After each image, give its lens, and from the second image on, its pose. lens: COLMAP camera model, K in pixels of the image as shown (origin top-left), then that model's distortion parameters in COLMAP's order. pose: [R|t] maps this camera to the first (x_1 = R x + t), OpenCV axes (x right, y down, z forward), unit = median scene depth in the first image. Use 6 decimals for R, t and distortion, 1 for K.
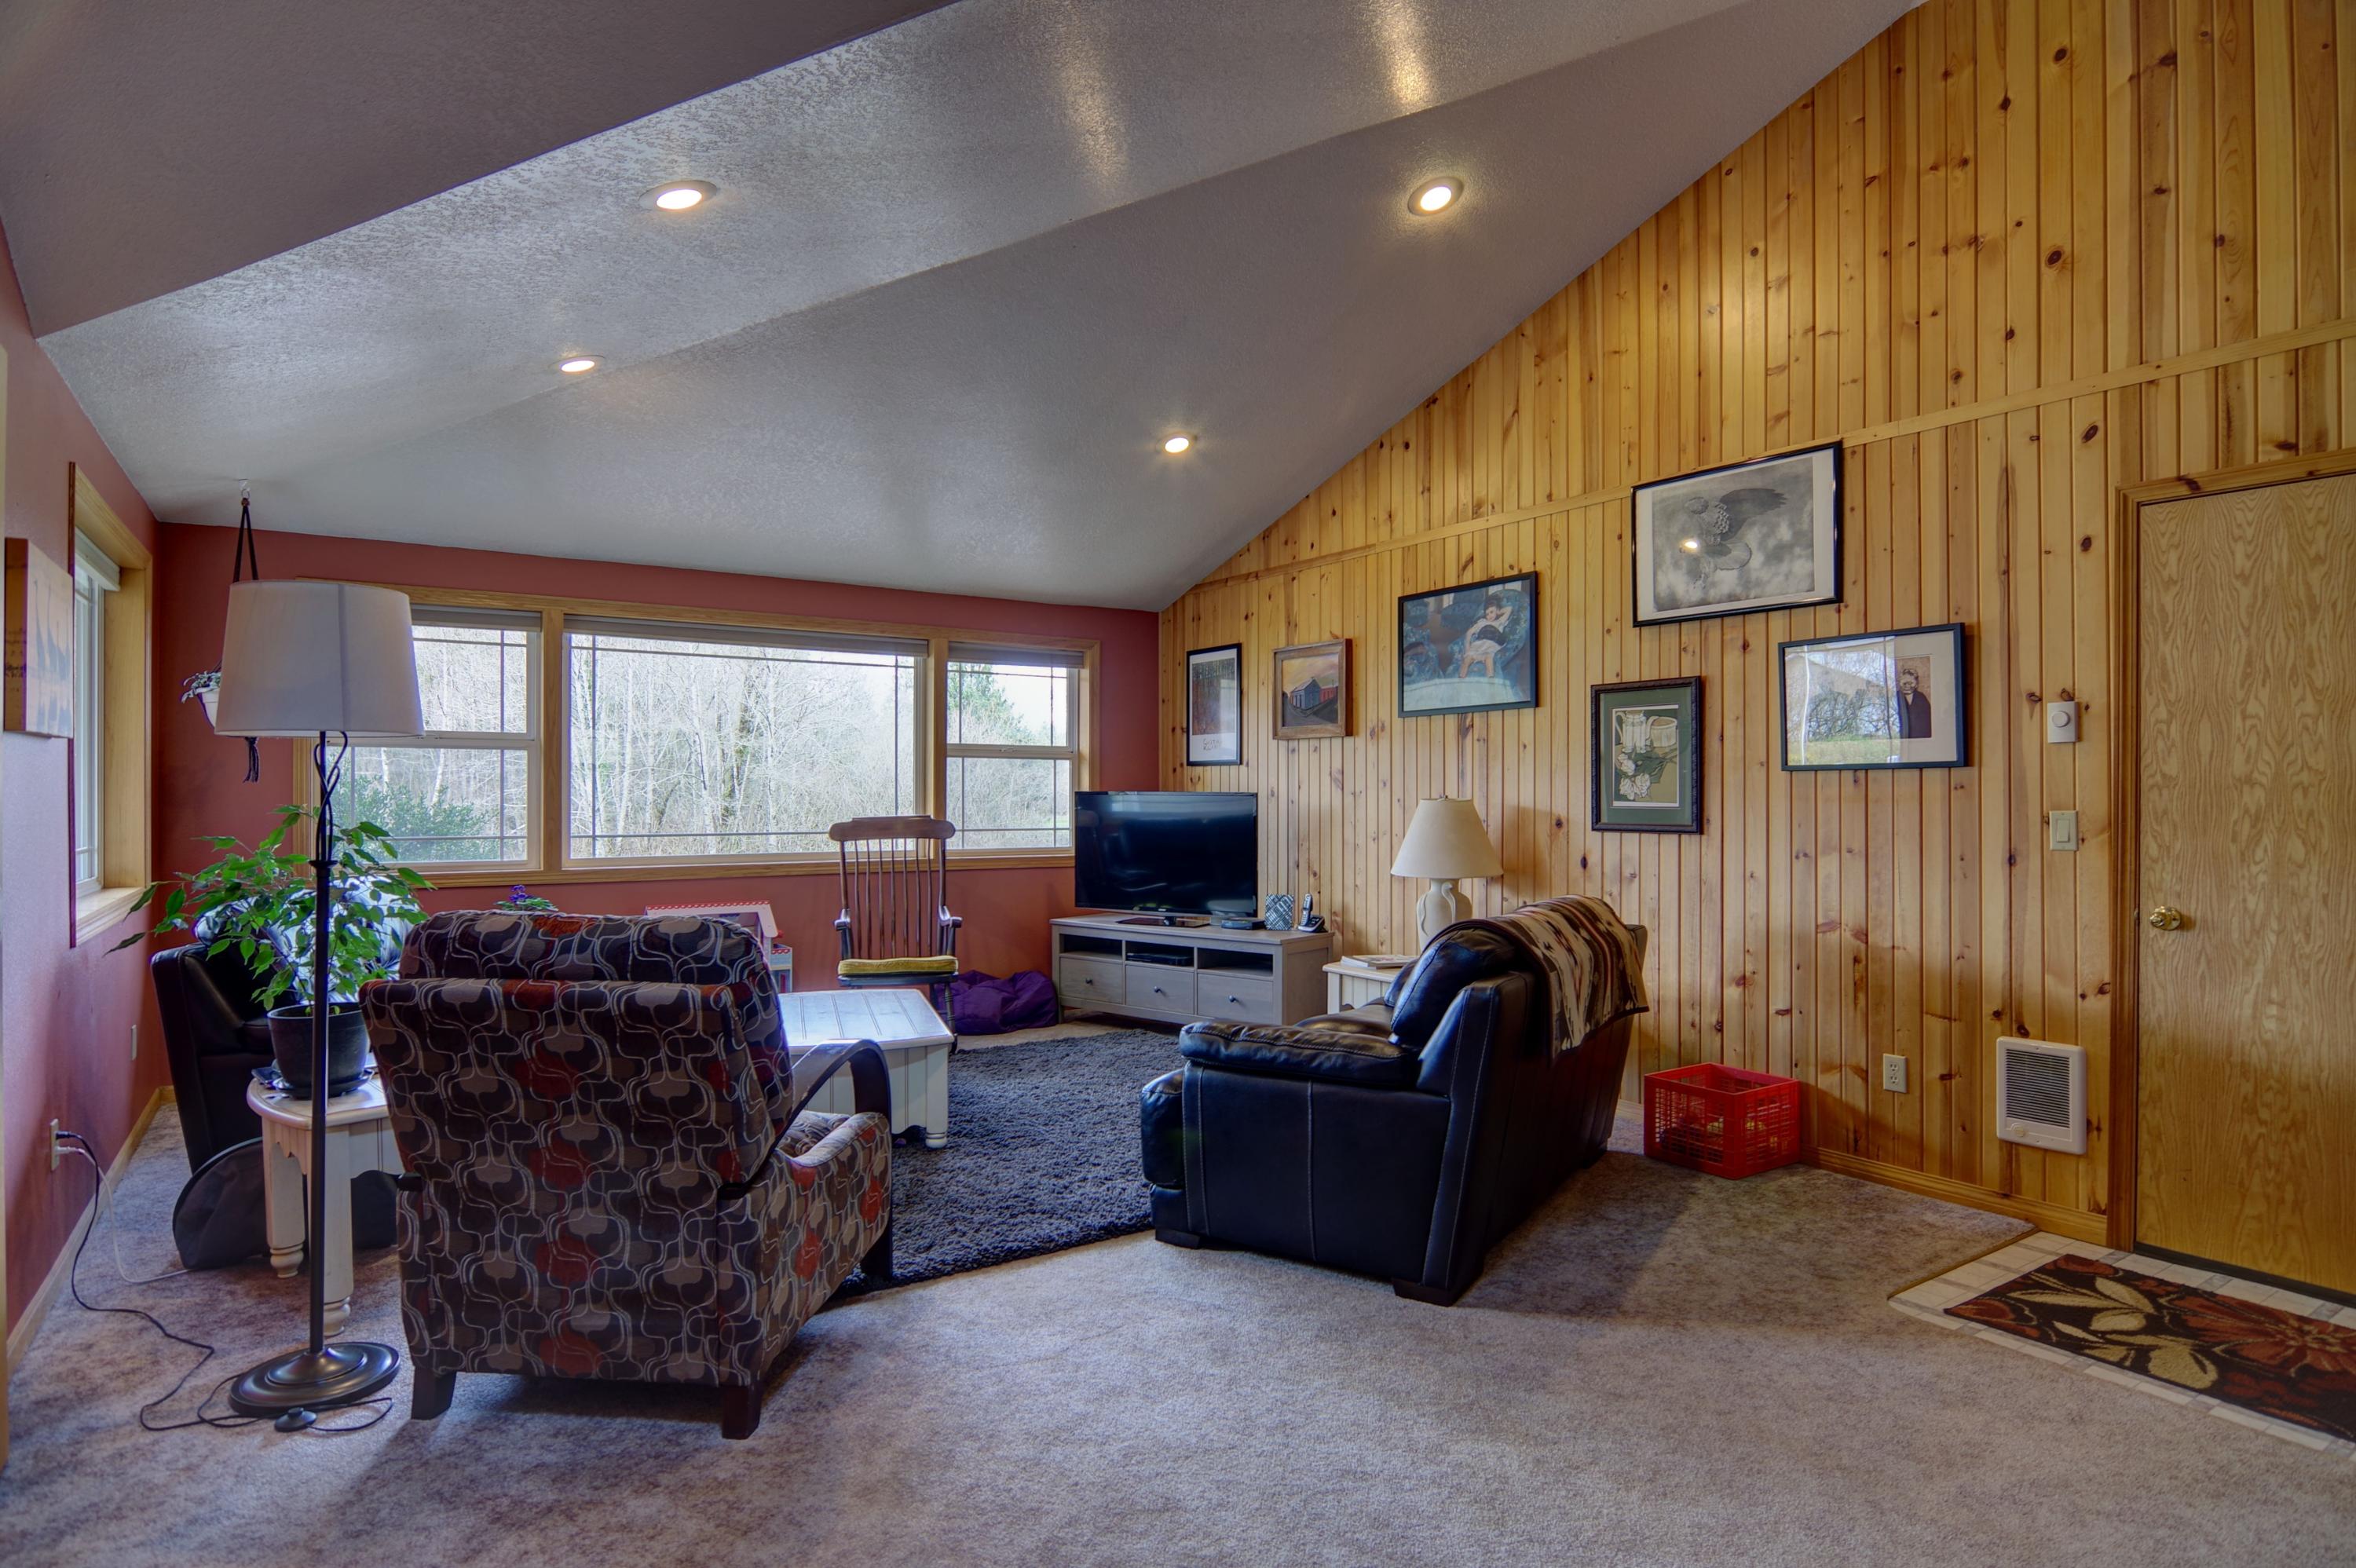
lens RADIAL K [[1268.0, 0, 1176.9], [0, 1268.0, 797.6], [0, 0, 1]] dist [-0.010220, -0.008149]
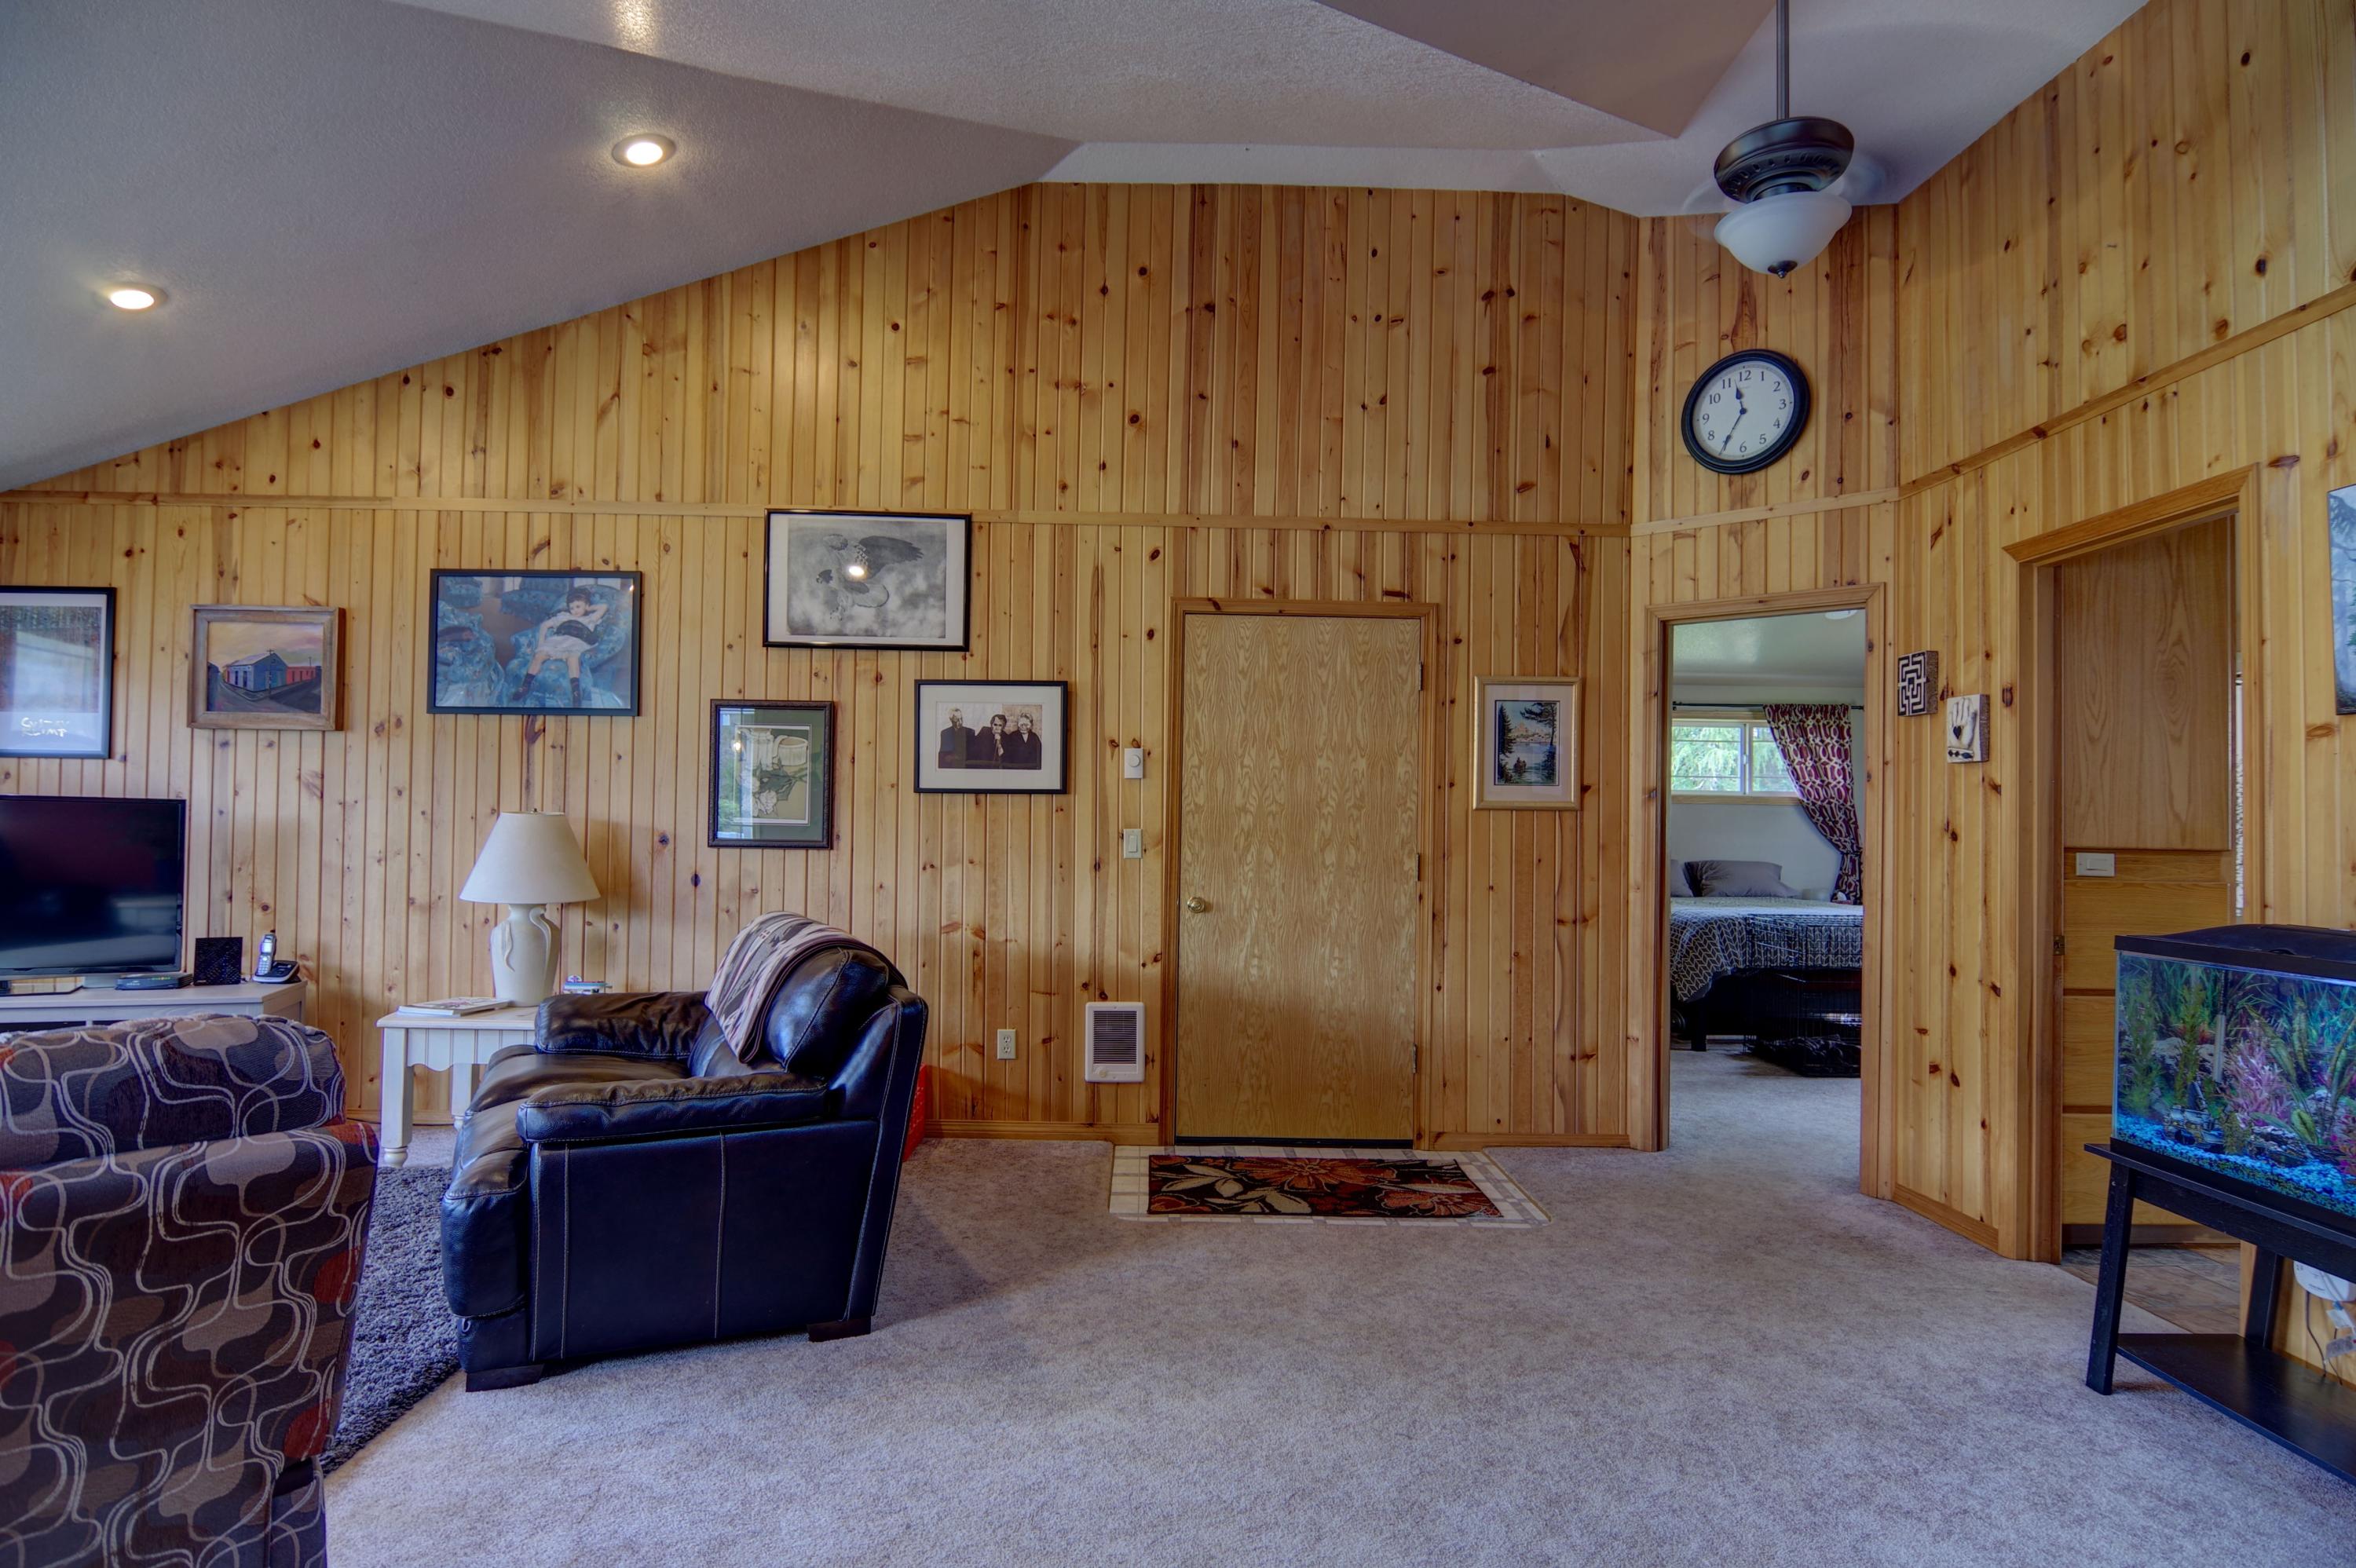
lens RADIAL K [[1268.0, 0, 1172.2], [0, 1268.0, 798.9], [0, 0, 1]] dist [-0.010220, -0.008149]
pose [[0.539769, 0.021820, 0.841530, -0.325533], [-0.013491, 0.999760, -0.017270, 0.001025], [-0.841705, -0.002032, 0.539934, 0.179082]]
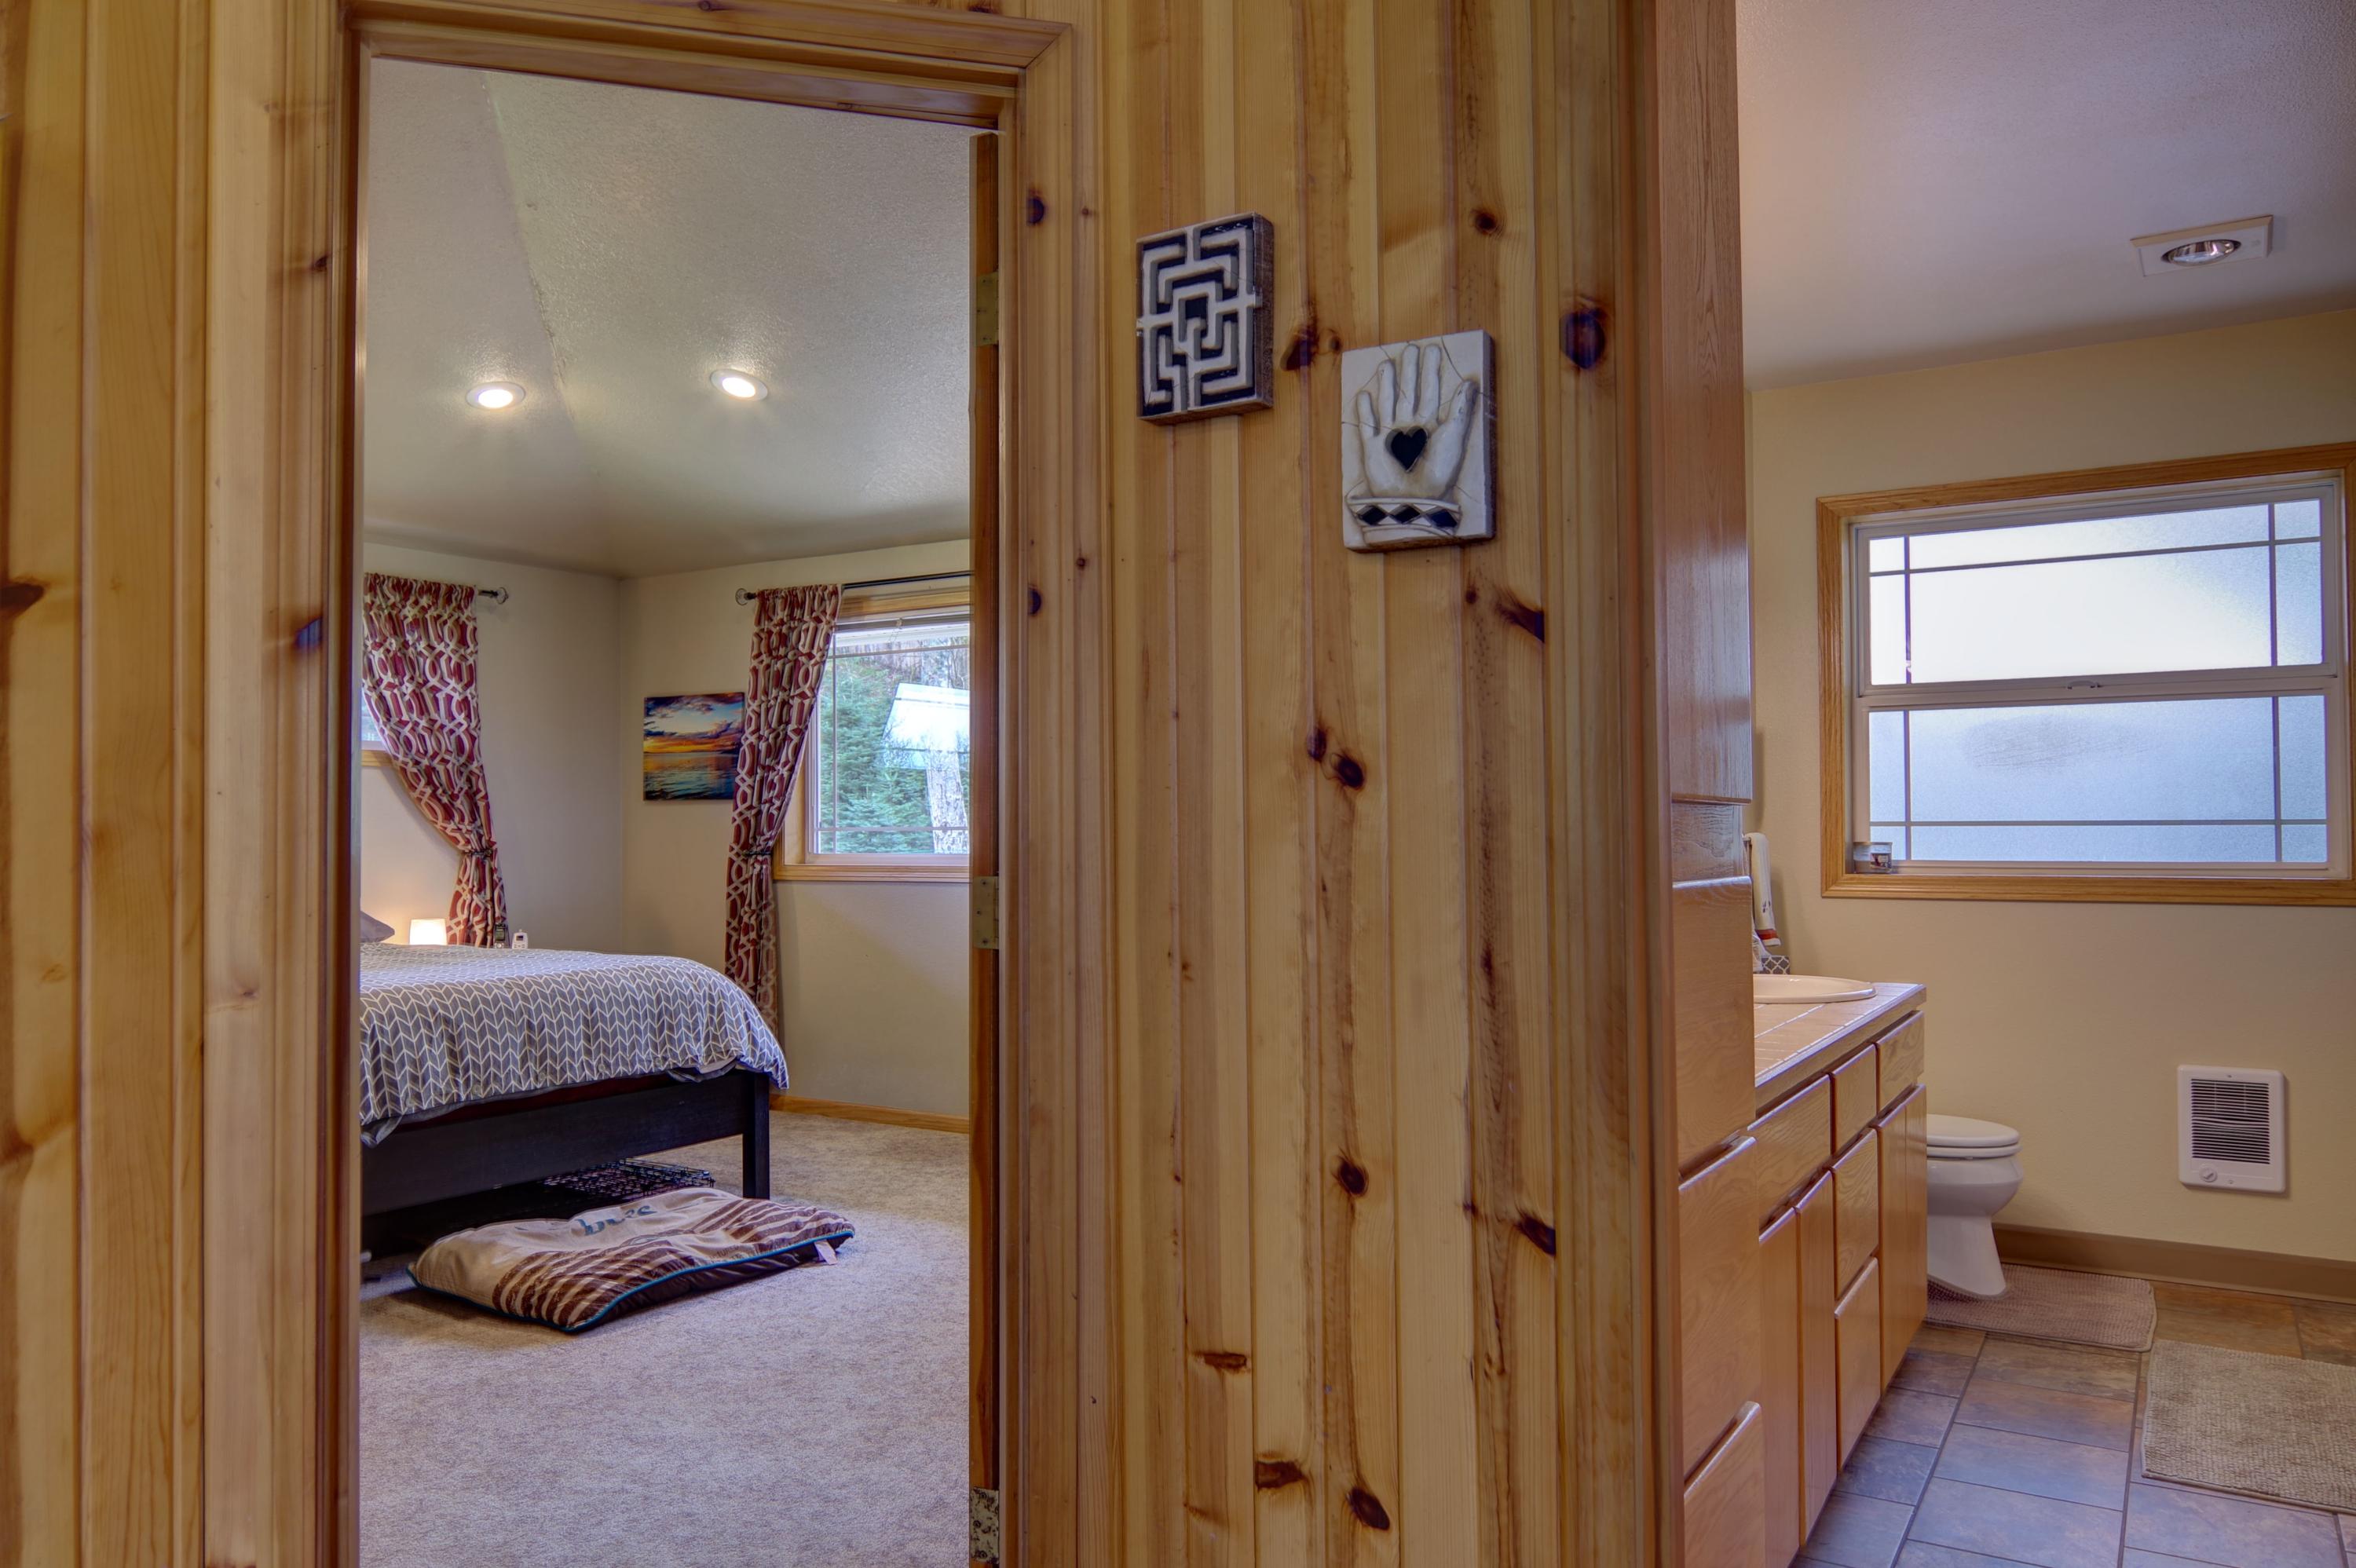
lens RADIAL K [[1634.0, 0, 1175.0], [0, 1634.0, 792.4], [0, 0, 1]] dist [-0.008302, -0.004807]
pose [[-0.409899, 0.019856, 0.911915, 0.367059], [0.004981, 0.999797, -0.019531, 0.016174], [-0.912117, -0.003464, -0.409915, 0.383495]]
